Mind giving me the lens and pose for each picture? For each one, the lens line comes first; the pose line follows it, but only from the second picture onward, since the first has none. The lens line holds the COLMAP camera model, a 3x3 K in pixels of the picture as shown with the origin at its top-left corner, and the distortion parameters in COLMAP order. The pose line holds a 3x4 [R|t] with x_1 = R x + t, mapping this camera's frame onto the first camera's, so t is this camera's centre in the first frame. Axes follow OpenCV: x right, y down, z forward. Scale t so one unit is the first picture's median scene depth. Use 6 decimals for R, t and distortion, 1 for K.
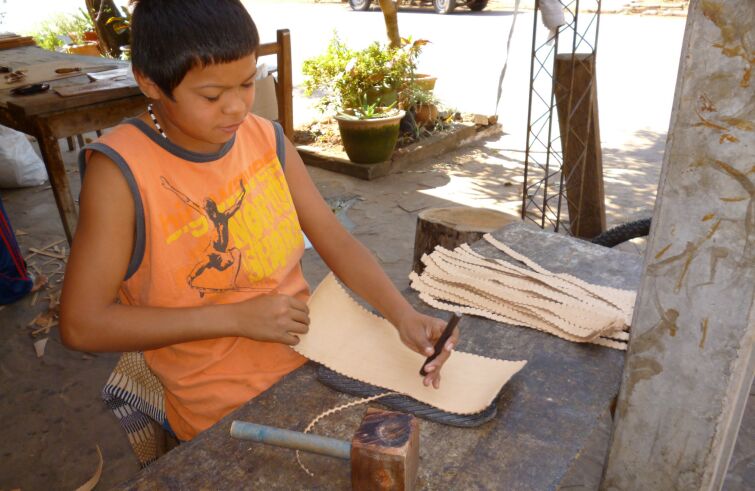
lens RADIAL K [[631.9, 0, 377.5], [0, 631.9, 245.5], [0, 0, 1]] dist [-0.001957, 0.001821]
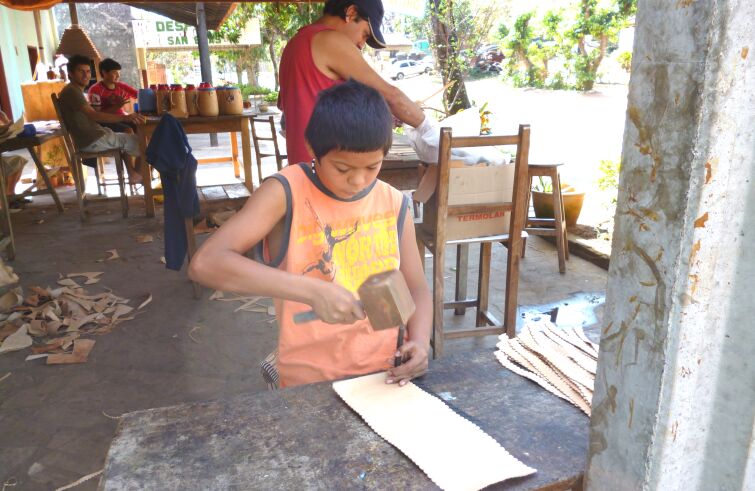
lens RADIAL K [[632.4, 0, 377.5], [0, 632.4, 245.5], [0, 0, 1]] dist [-0.008806, -0.011816]
pose [[0.846421, 0.162467, -0.507125, 0.674537], [-0.233975, 0.968938, -0.080100, 0.054139], [0.478359, 0.186452, 0.858142, -0.147951]]
